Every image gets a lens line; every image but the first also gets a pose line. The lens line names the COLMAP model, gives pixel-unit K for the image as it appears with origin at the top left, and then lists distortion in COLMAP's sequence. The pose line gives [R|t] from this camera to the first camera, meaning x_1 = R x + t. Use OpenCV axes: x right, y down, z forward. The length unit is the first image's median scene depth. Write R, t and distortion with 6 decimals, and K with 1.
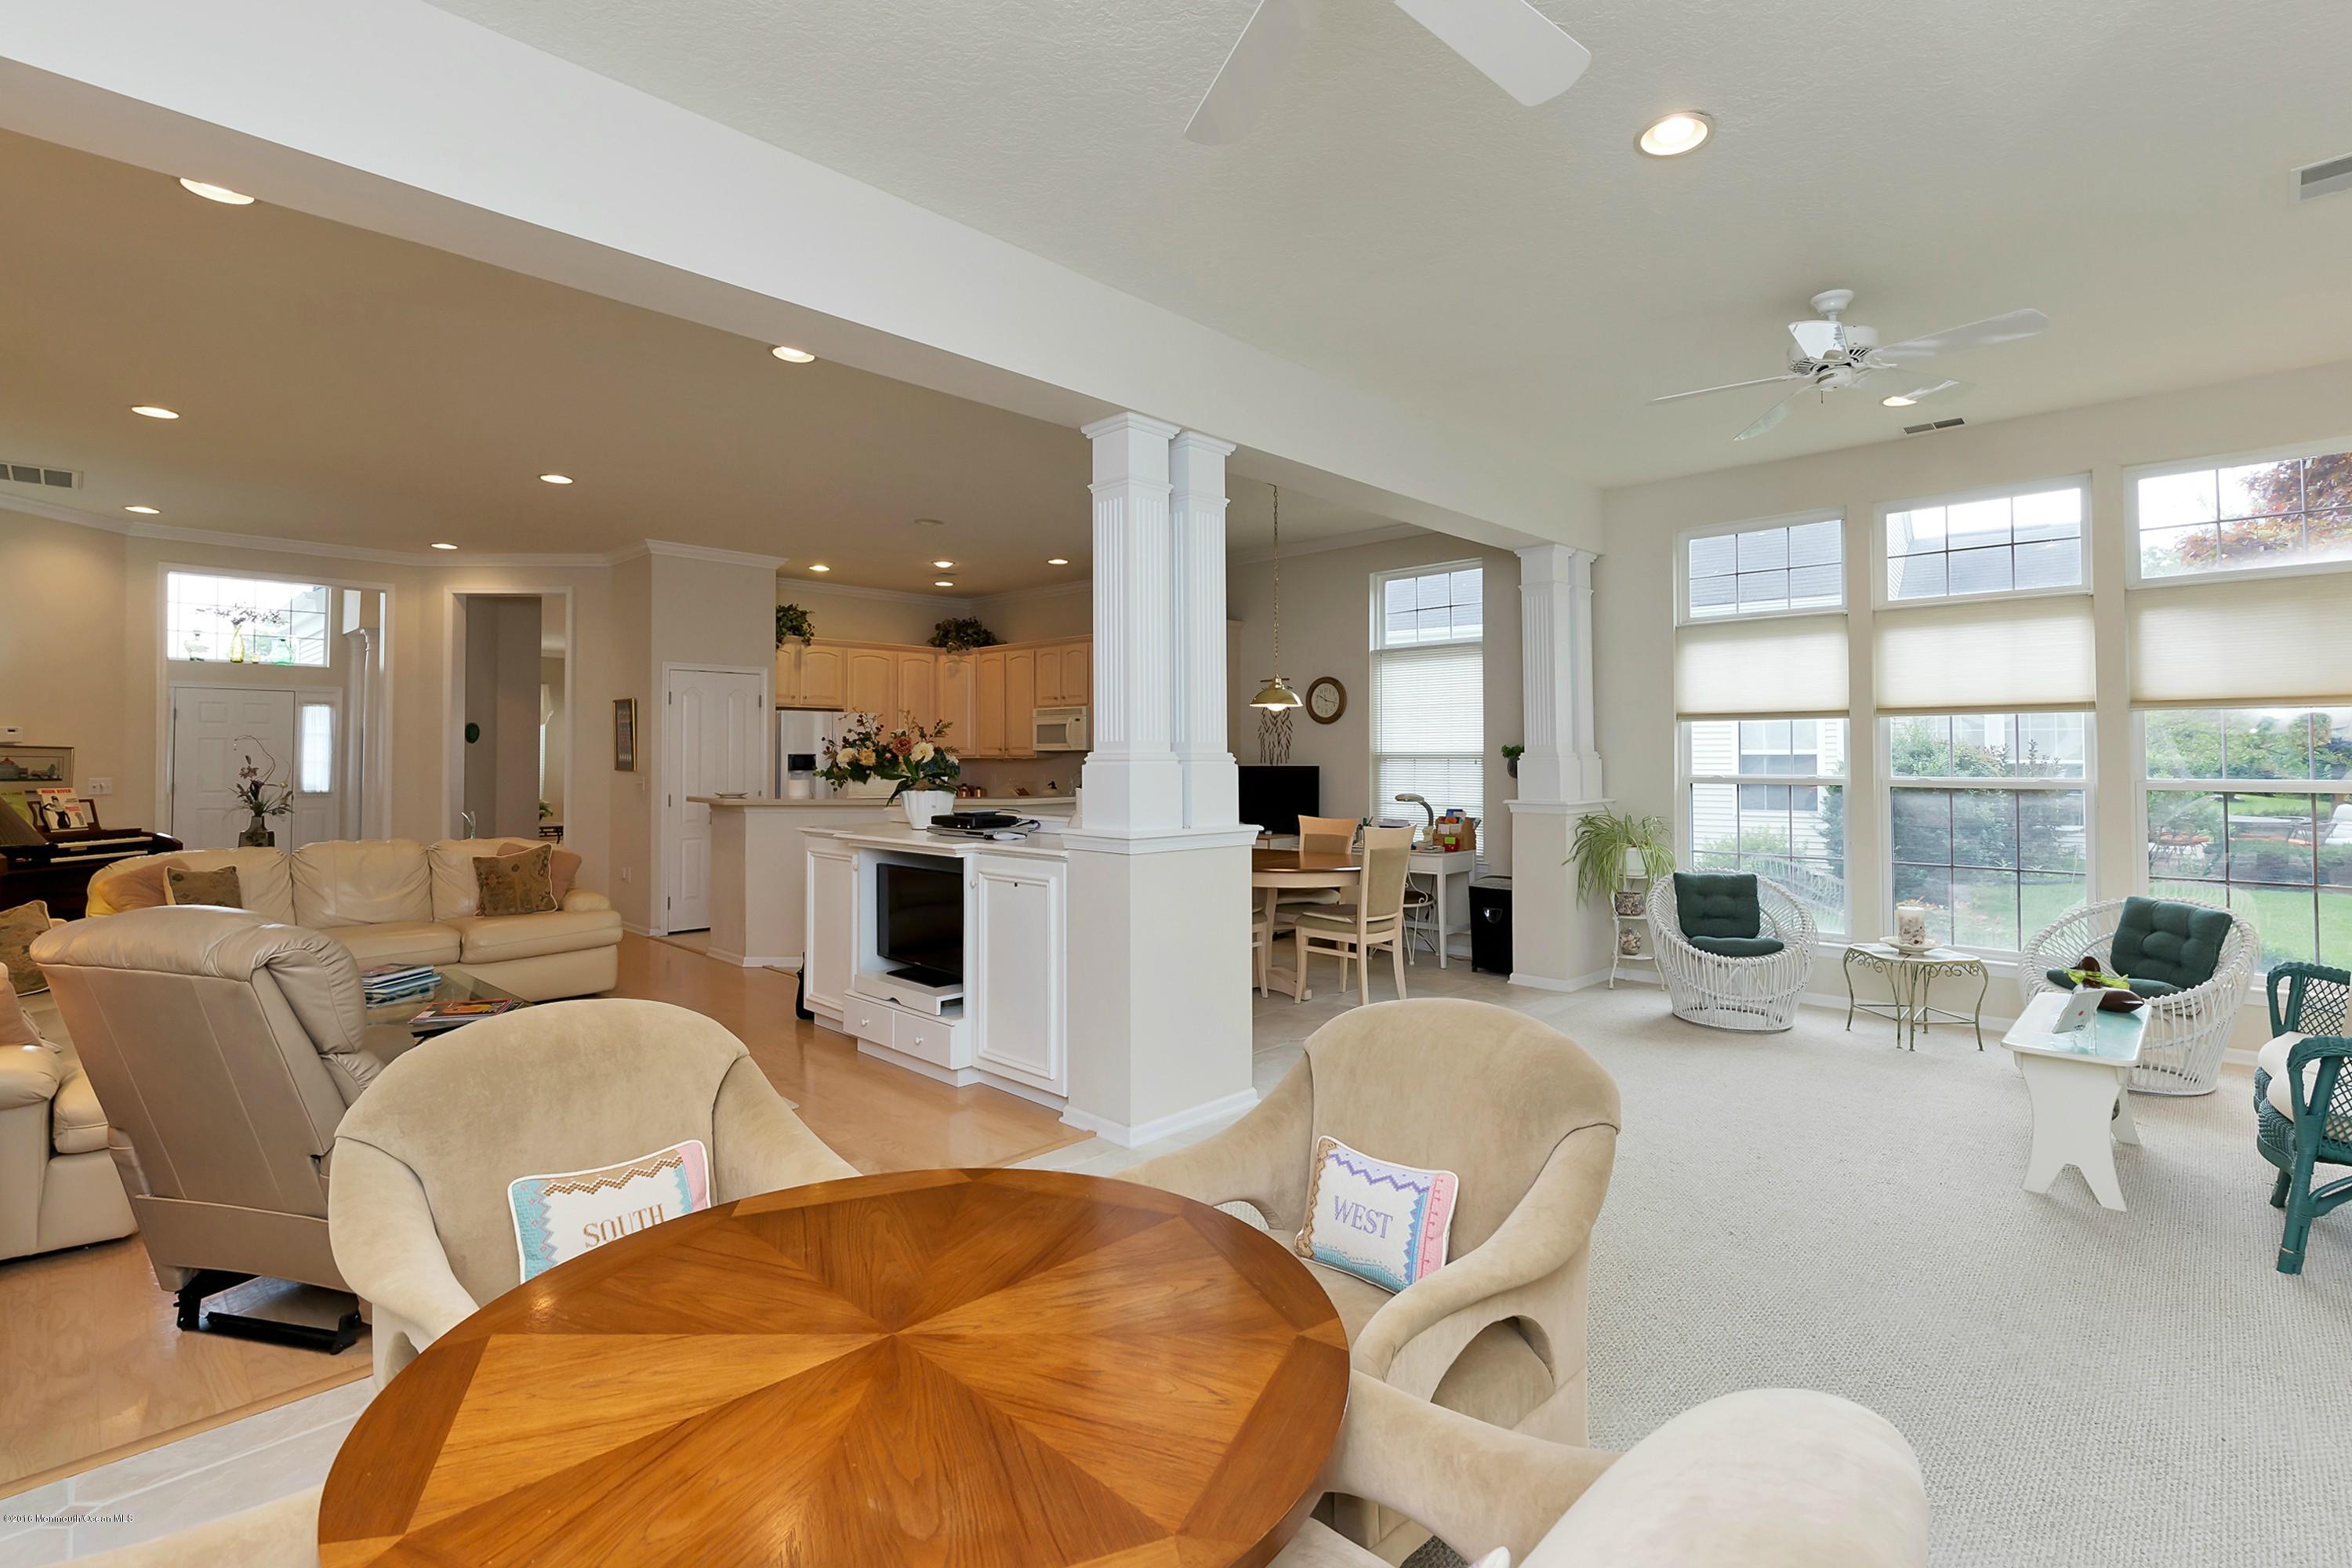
lens RADIAL K [[1058.5, 0, 1190.0], [0, 1058.5, 765.2], [0, 0, 1]] dist [-0.001369, -0.001568]
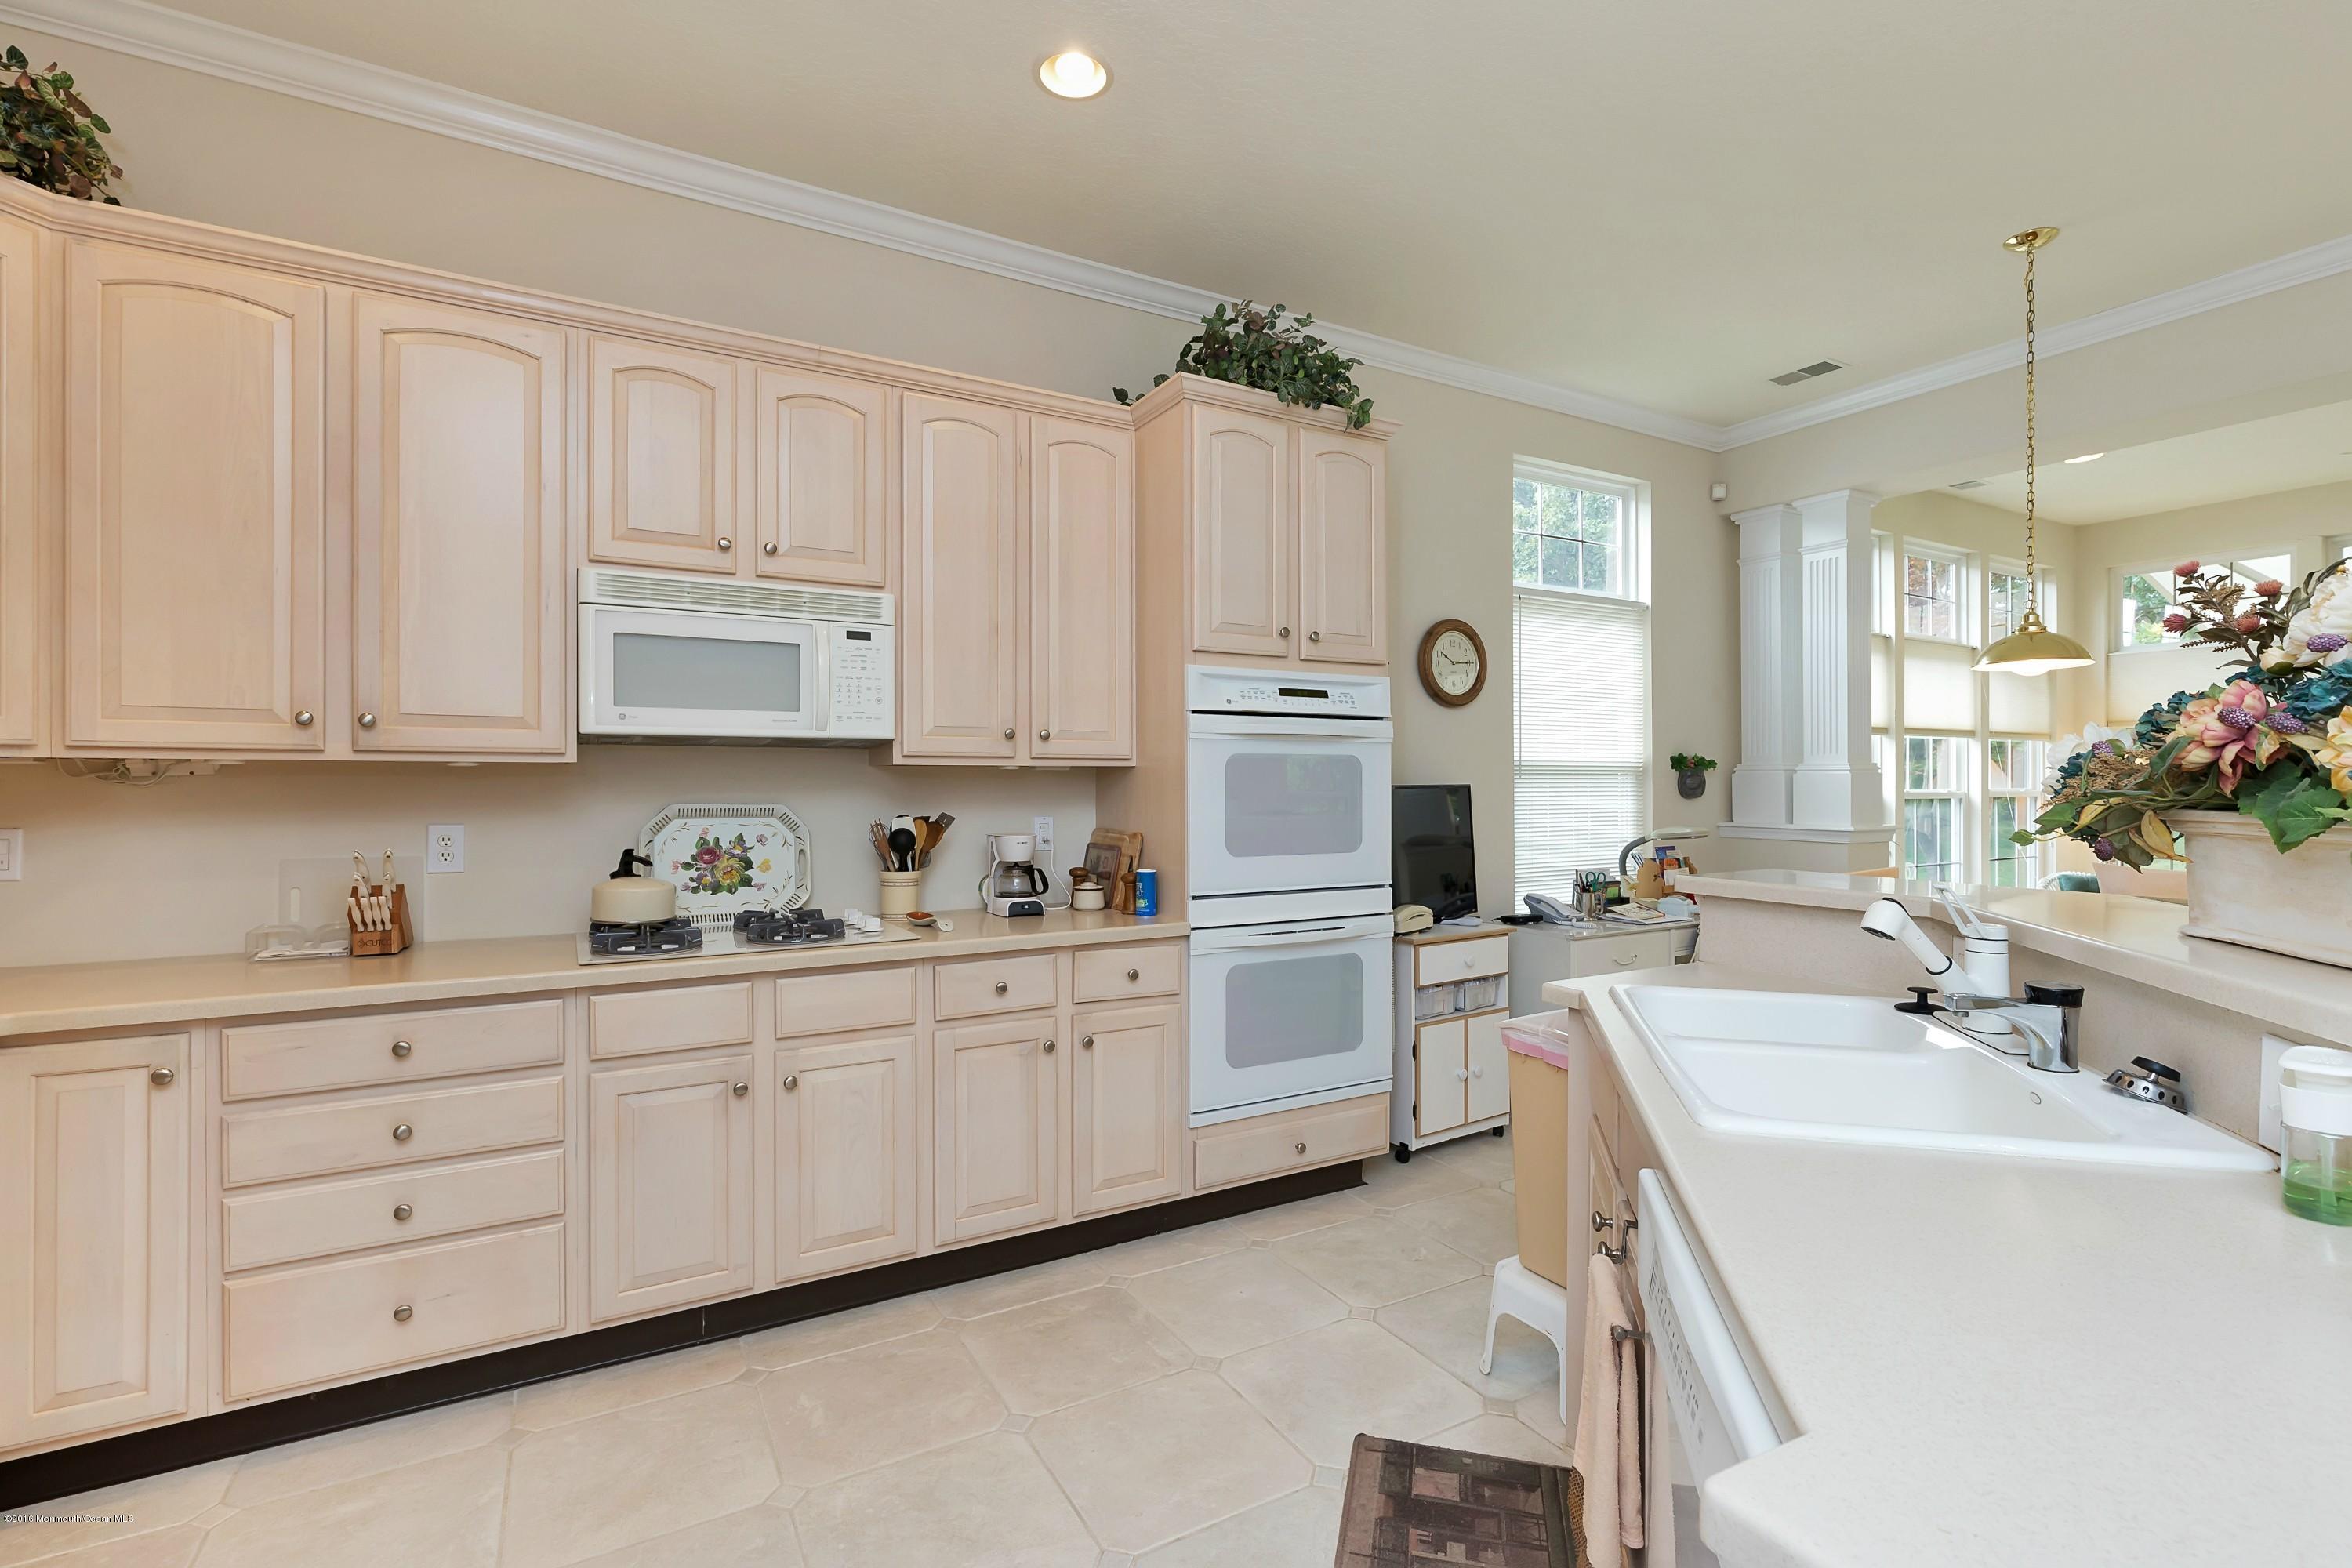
lens RADIAL K [[1058.5, 0, 1174.4], [0, 1058.5, 786.5], [0, 0, 1]] dist [-0.001369, -0.001568]
pose [[0.283225, -0.001833, 0.959052, -0.513386], [0.011932, 0.999928, -0.001613, -0.000114], [-0.958979, 0.011900, 0.283226, 1.193686]]
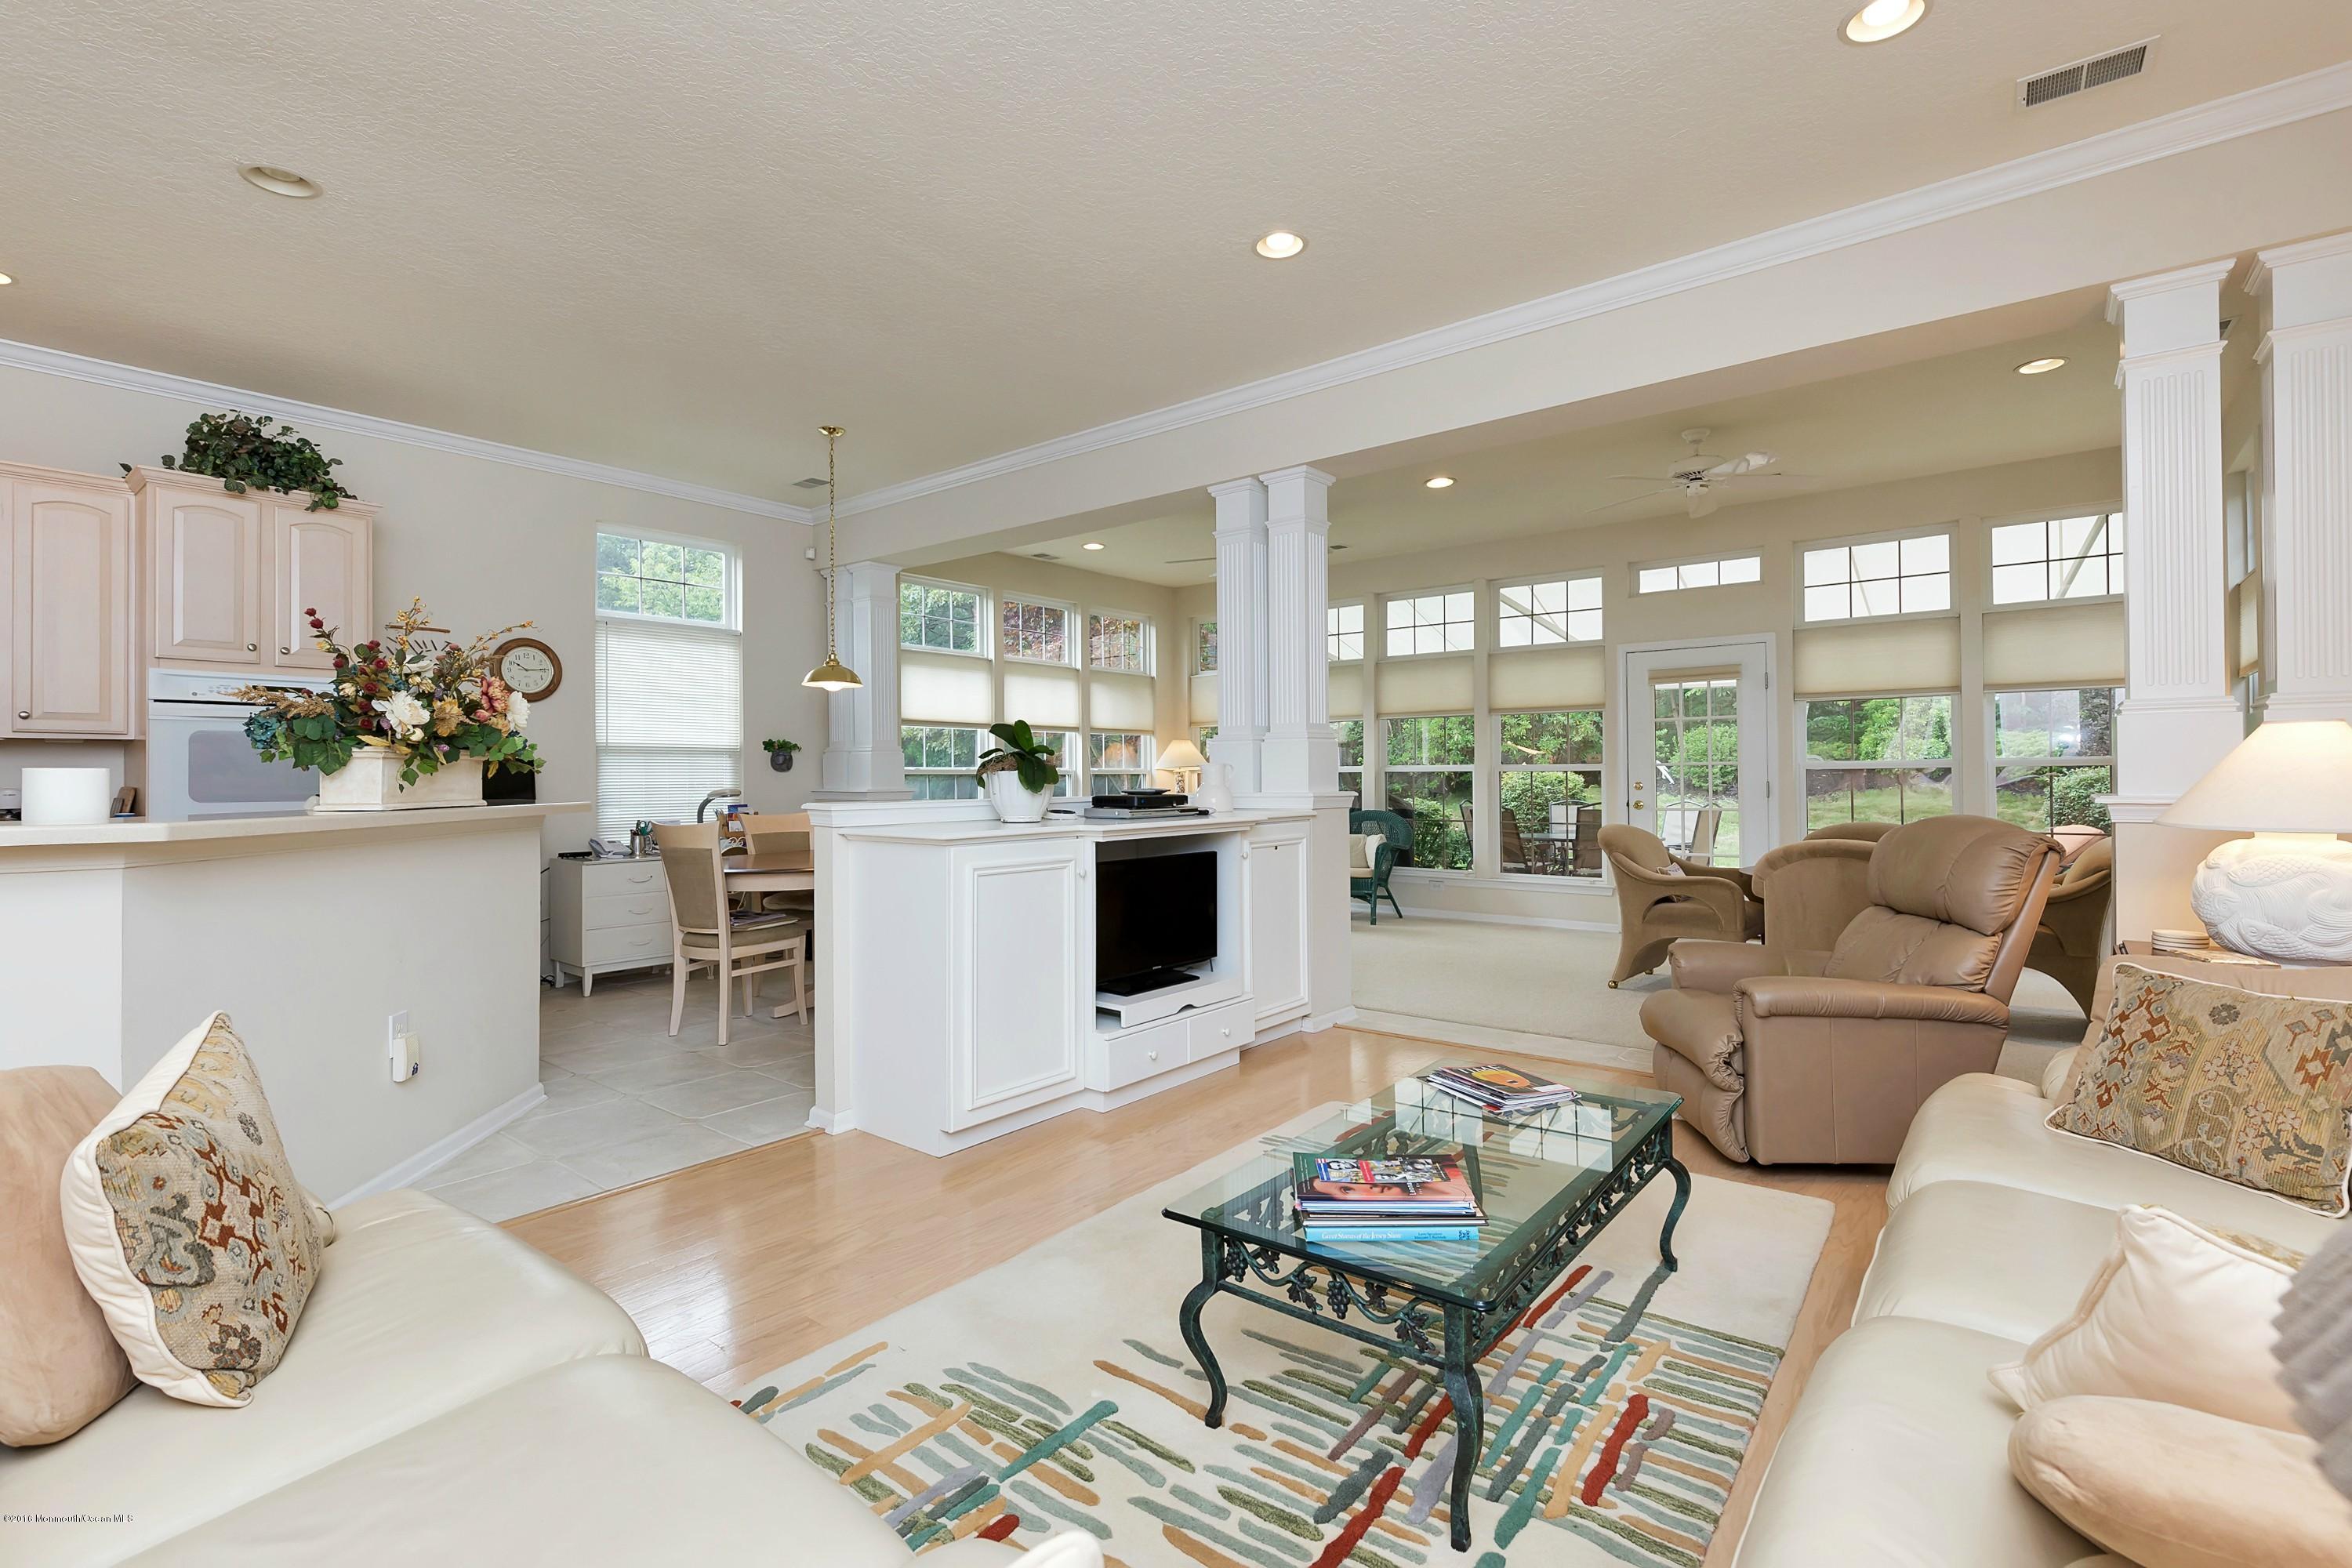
lens RADIAL K [[1058.5, 0, 1168.8], [0, 1058.5, 776.4], [0, 0, 1]] dist [-0.001369, -0.001568]
pose [[-0.081572, 0.001567, 0.996666, -0.775307], [0.012999, 0.999915, -0.000508, 0.022484], [-0.996583, 0.012915, -0.081586, 0.747863]]
